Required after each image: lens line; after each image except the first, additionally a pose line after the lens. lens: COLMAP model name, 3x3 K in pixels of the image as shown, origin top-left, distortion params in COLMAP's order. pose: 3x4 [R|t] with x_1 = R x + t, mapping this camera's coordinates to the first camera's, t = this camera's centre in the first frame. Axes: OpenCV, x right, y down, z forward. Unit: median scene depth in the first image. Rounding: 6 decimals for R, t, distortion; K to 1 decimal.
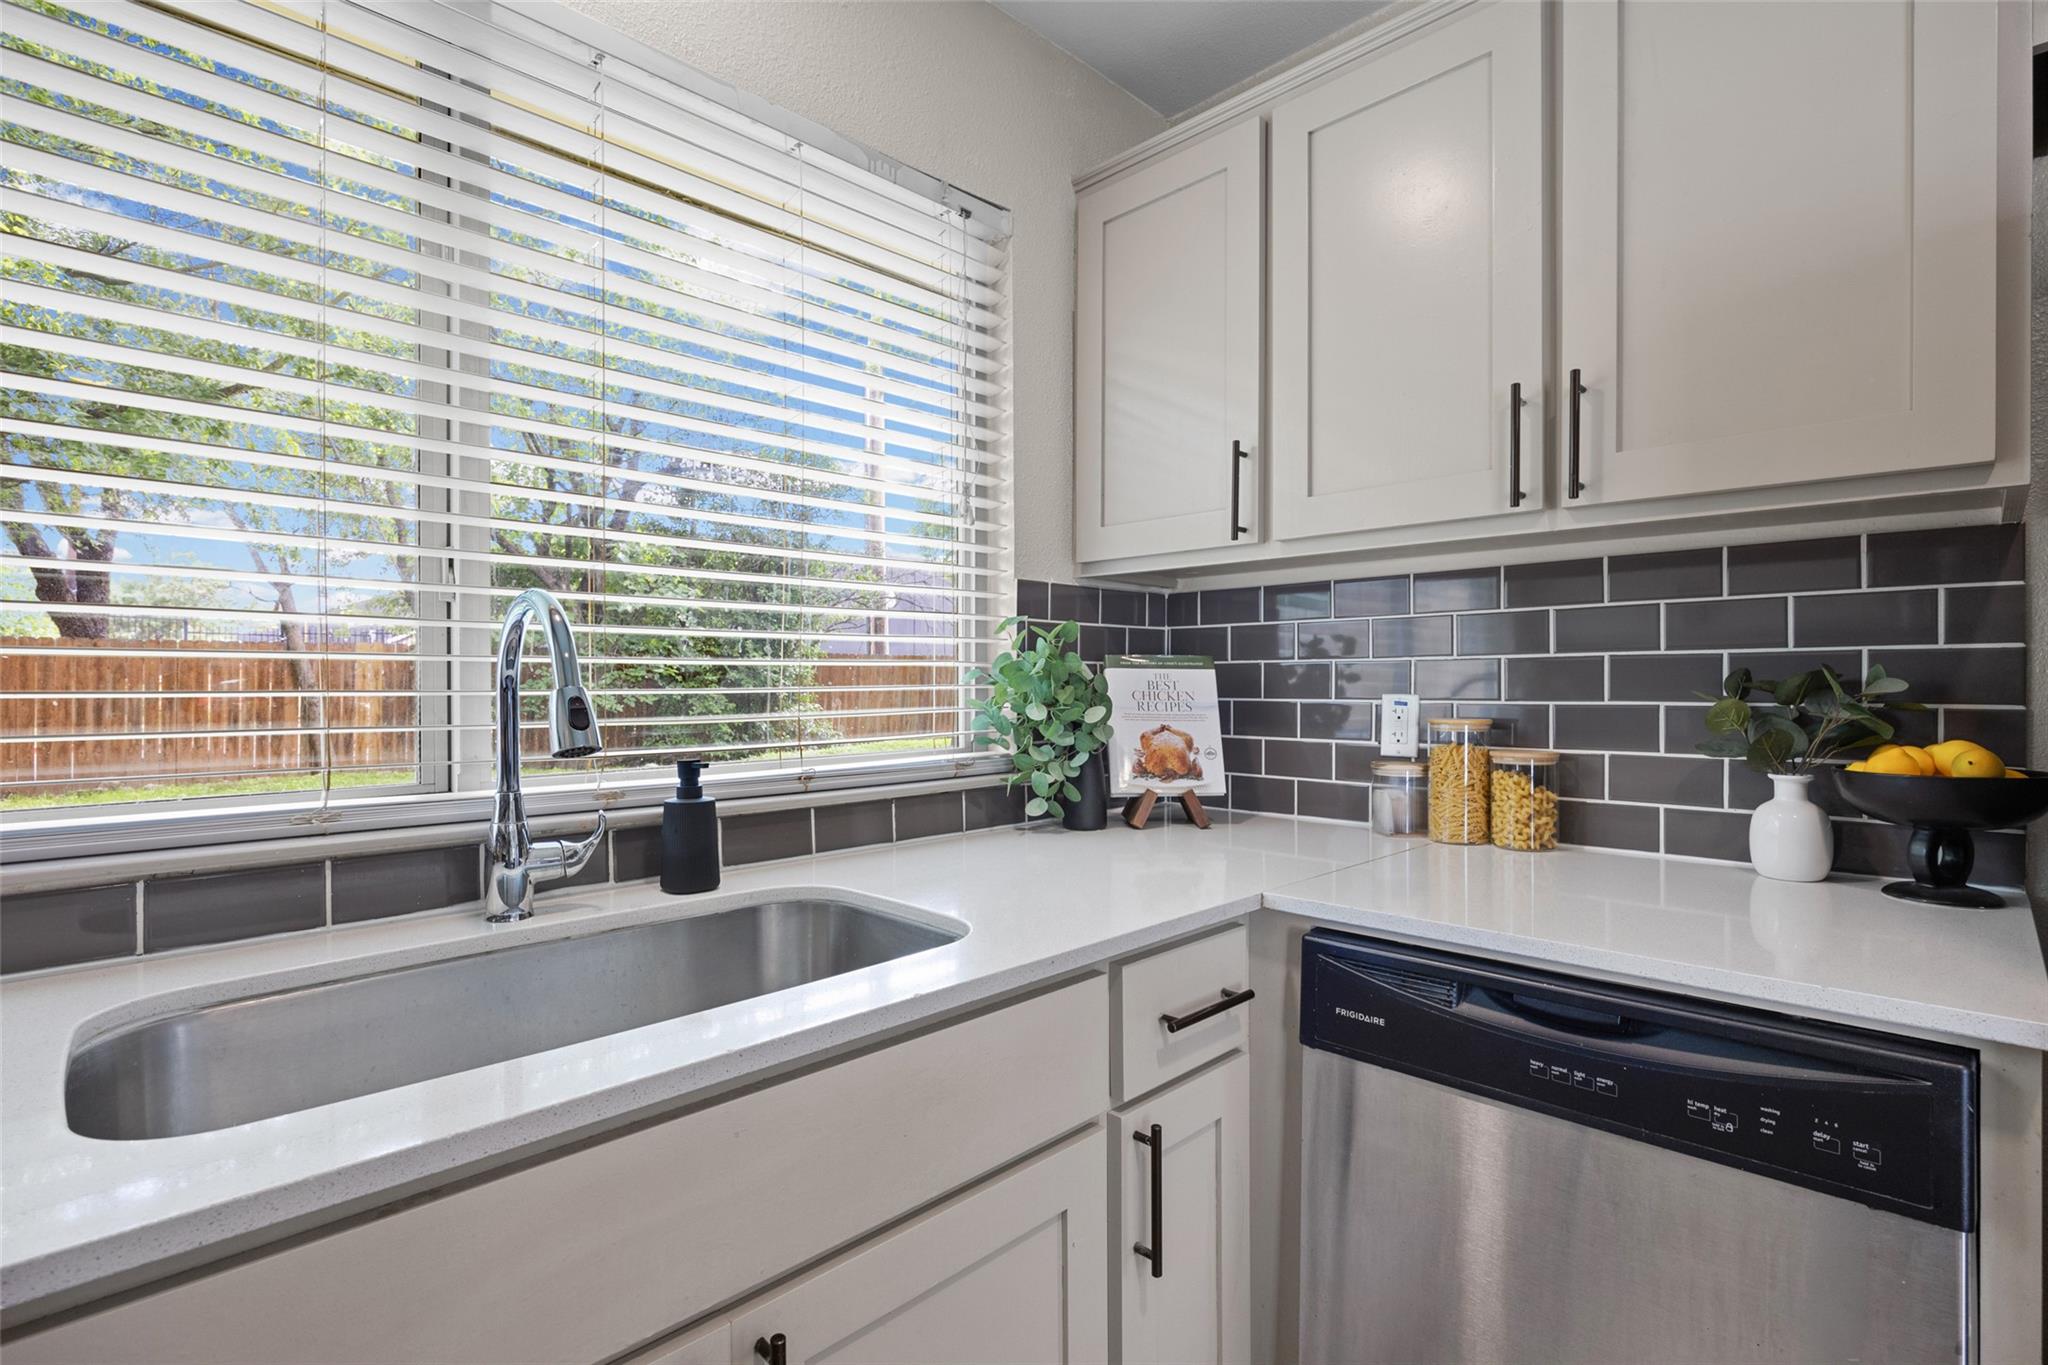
lens RADIAL K [[954.3, 0, 1027.6], [0, 954.3, 680.3], [0, 0, 1]] dist [-0.001968, -0.000001]
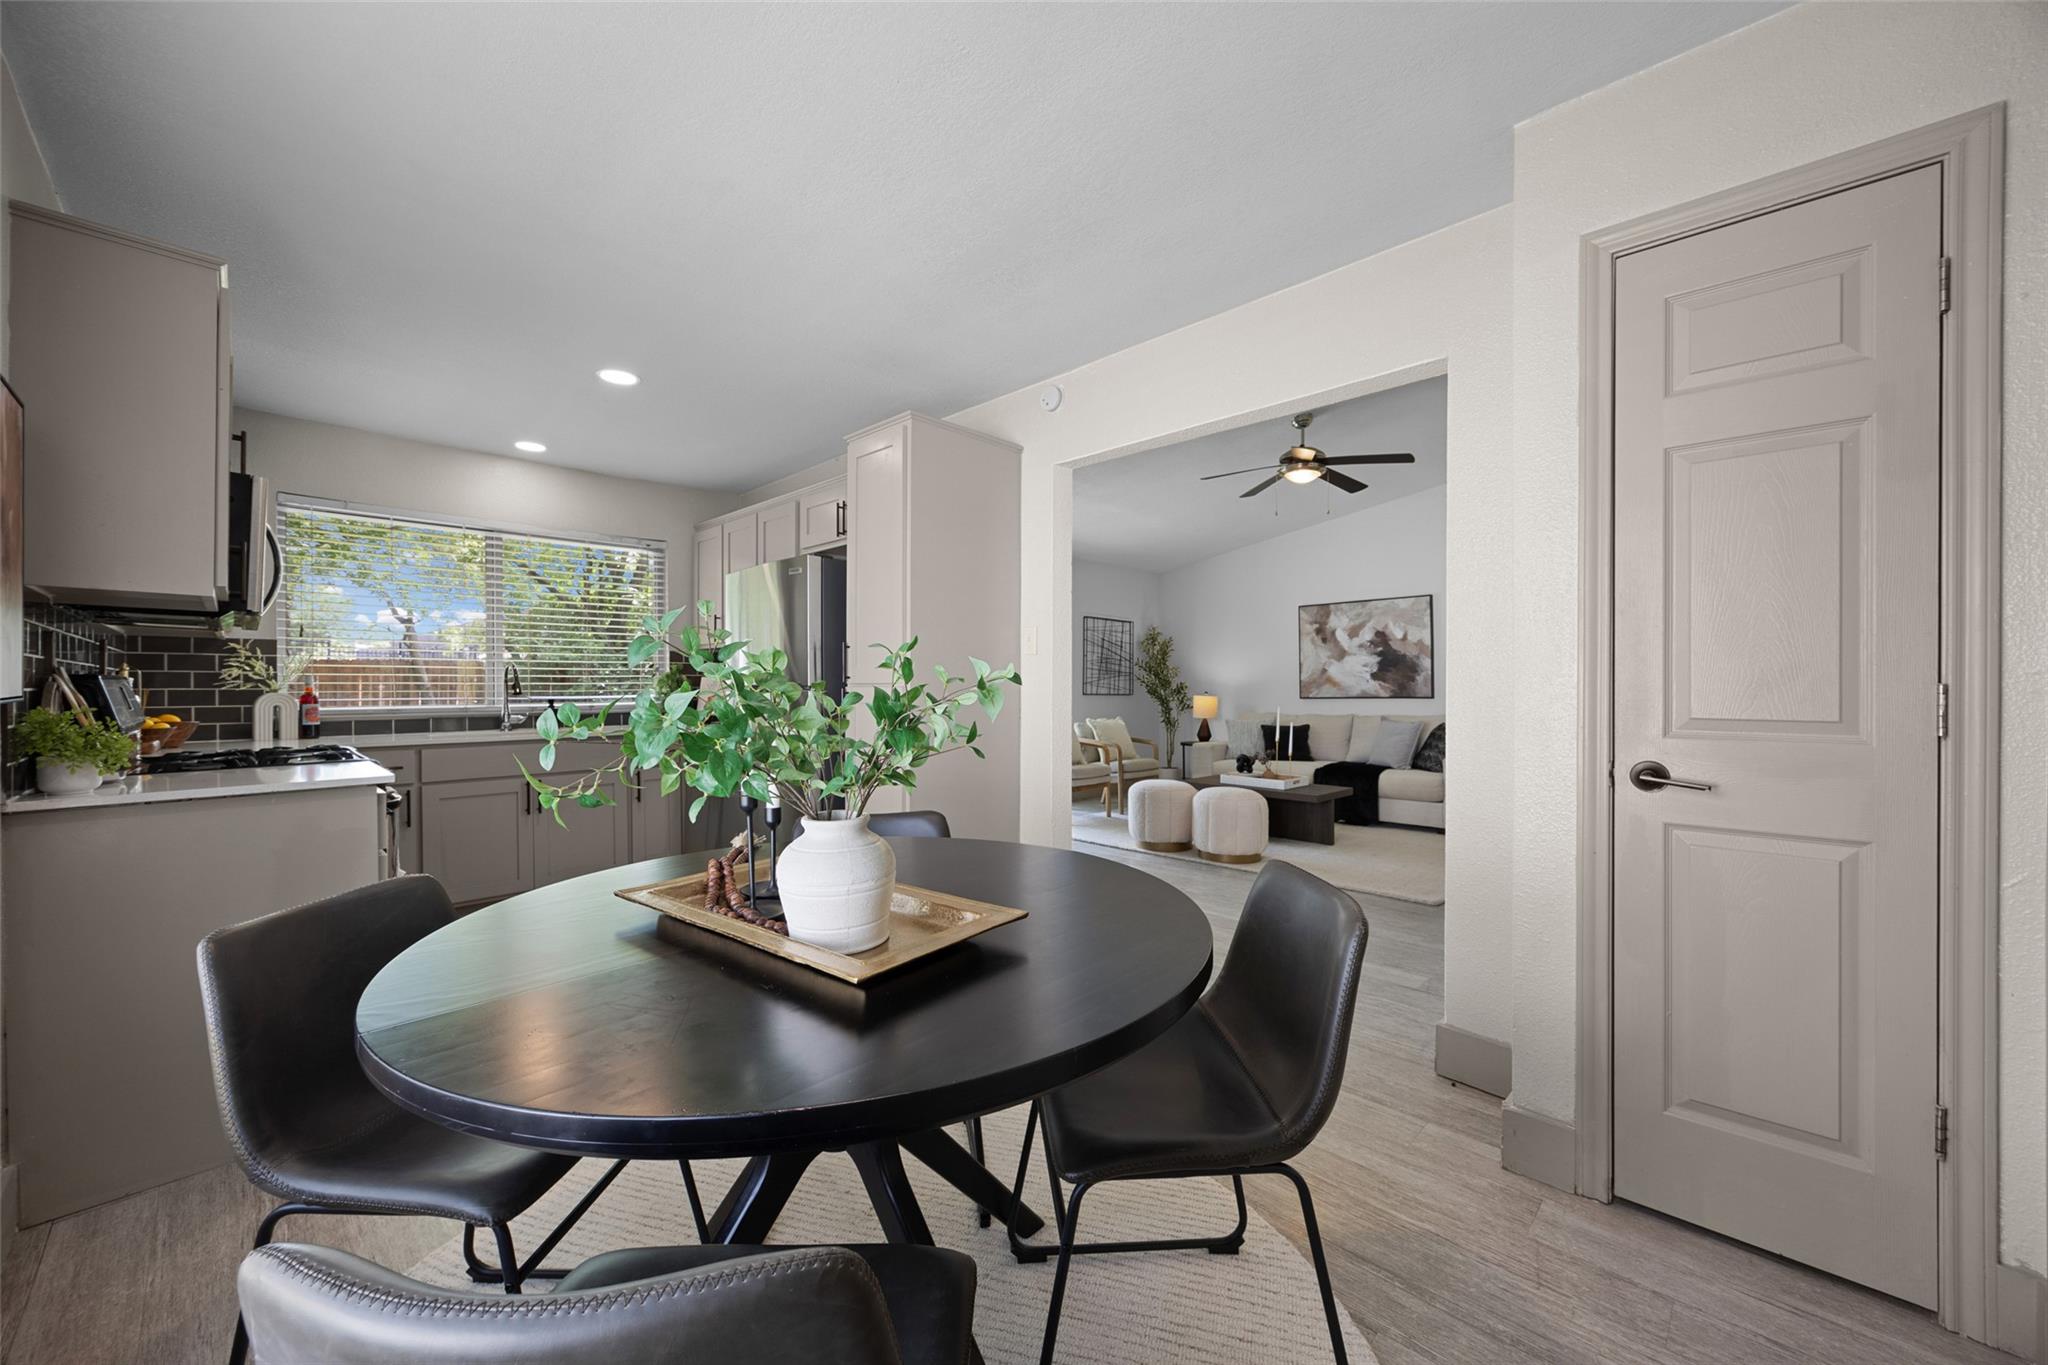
lens RADIAL K [[784.4, 0, 1029.6], [0, 784.4, 684.7], [0, 0, 1]] dist [-0.003326, -0.000372]
pose [[0.999858, -0.003872, 0.016405, 1.744289], [0.003796, 0.999982, 0.004652, 0.005880], [-0.016423, -0.004589, 0.999855, -2.560270]]
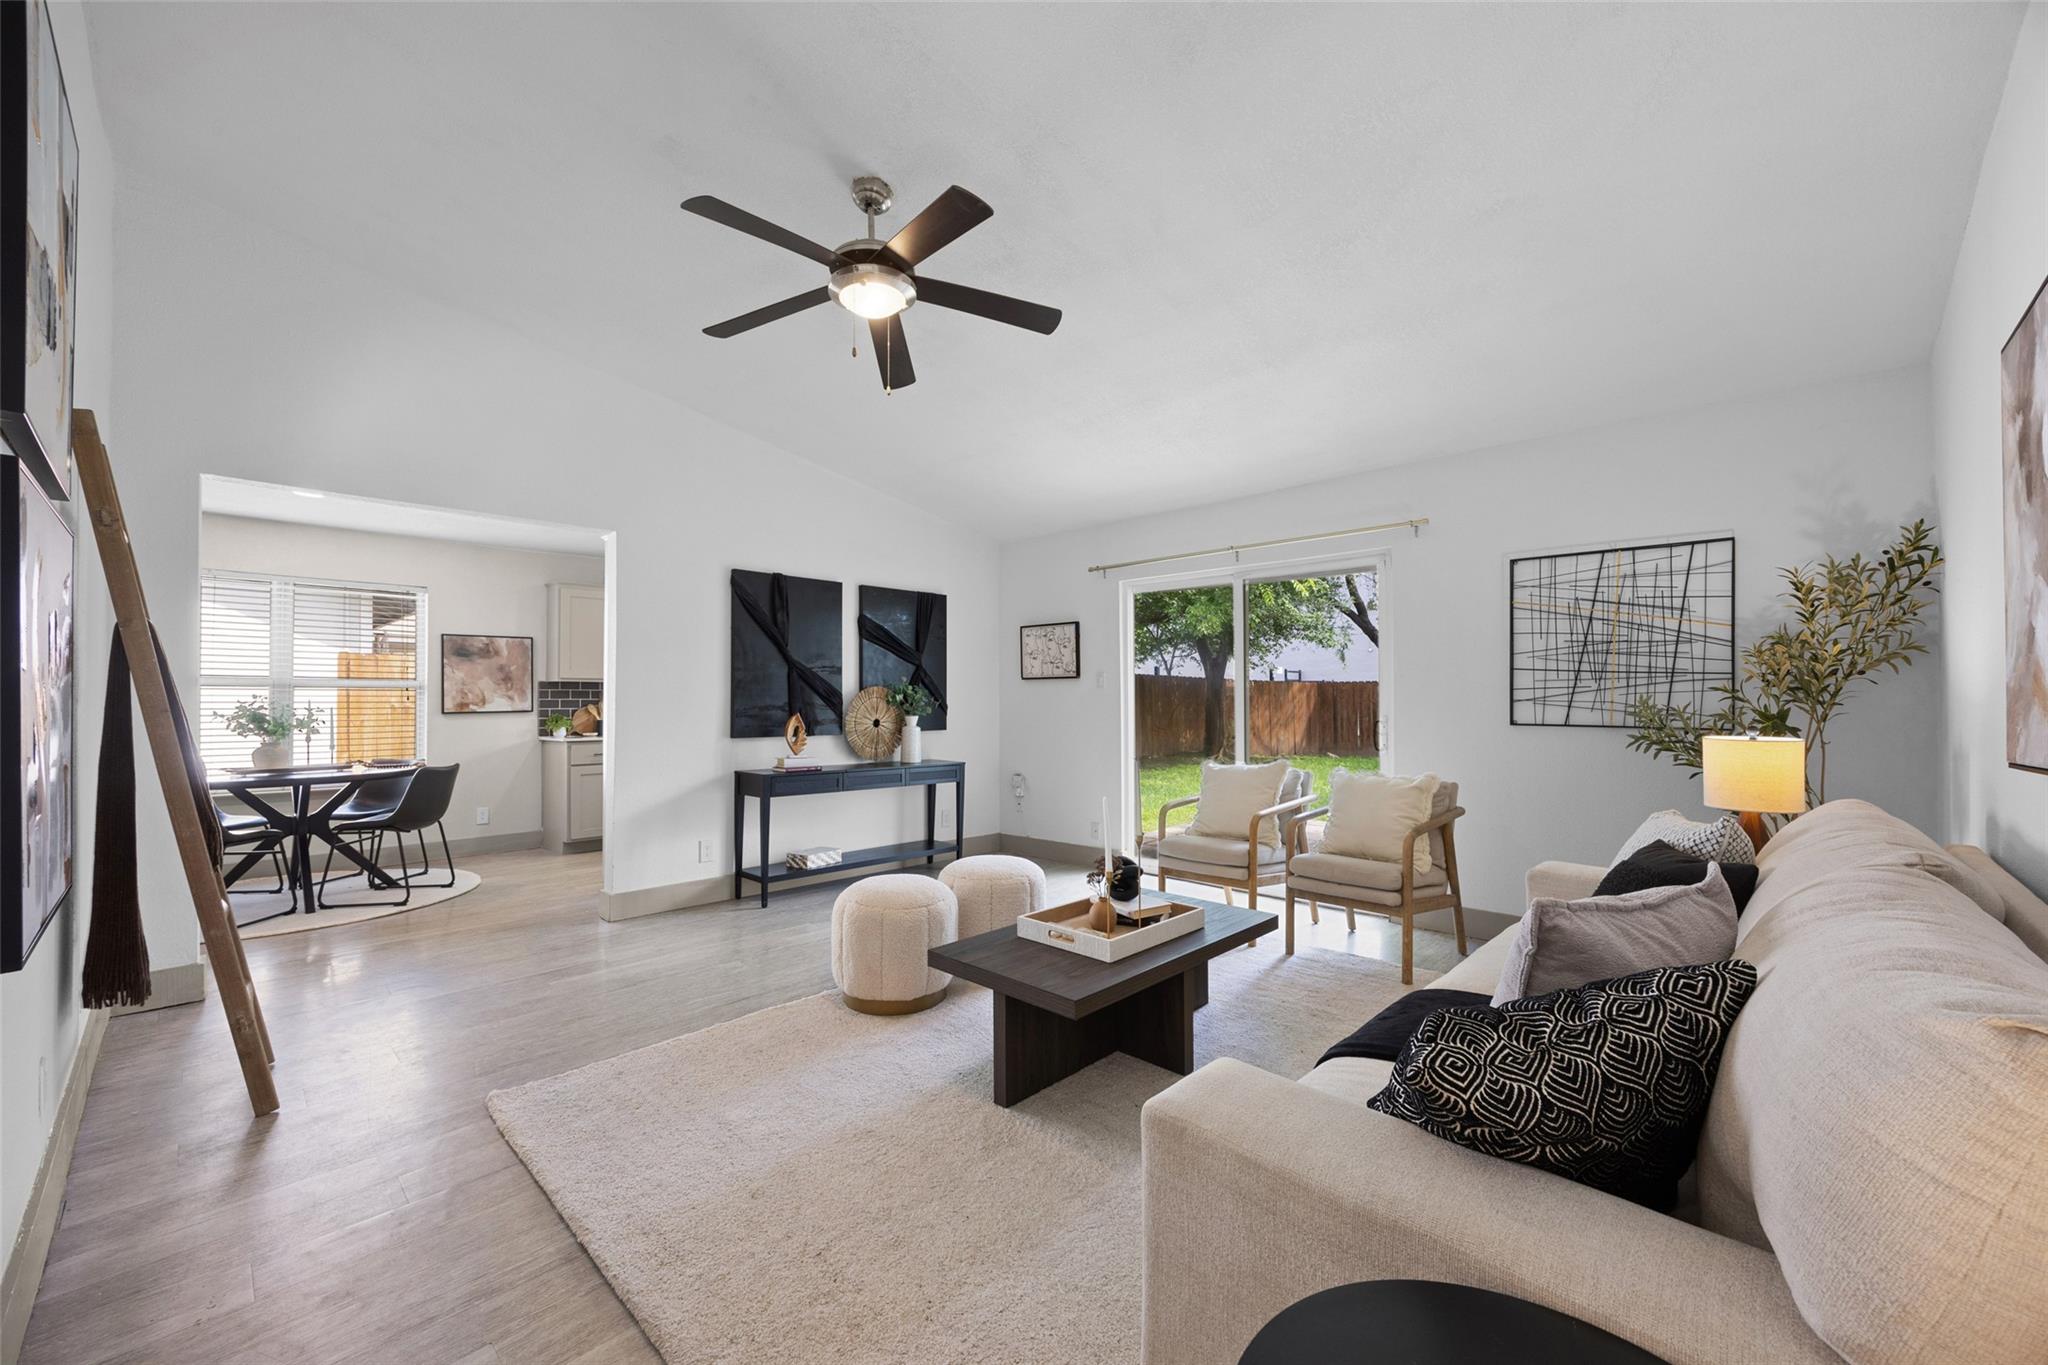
lens RADIAL K [[784.4, 0, 1012.6], [0, 784.4, 690.0], [0, 0, 1]] dist [-0.003326, -0.000372]
pose [[0.013230, -0.020268, -0.999707, 5.227890], [0.008374, 0.999762, -0.020158, 0.028690], [0.999877, -0.008104, 0.013396, 1.761587]]
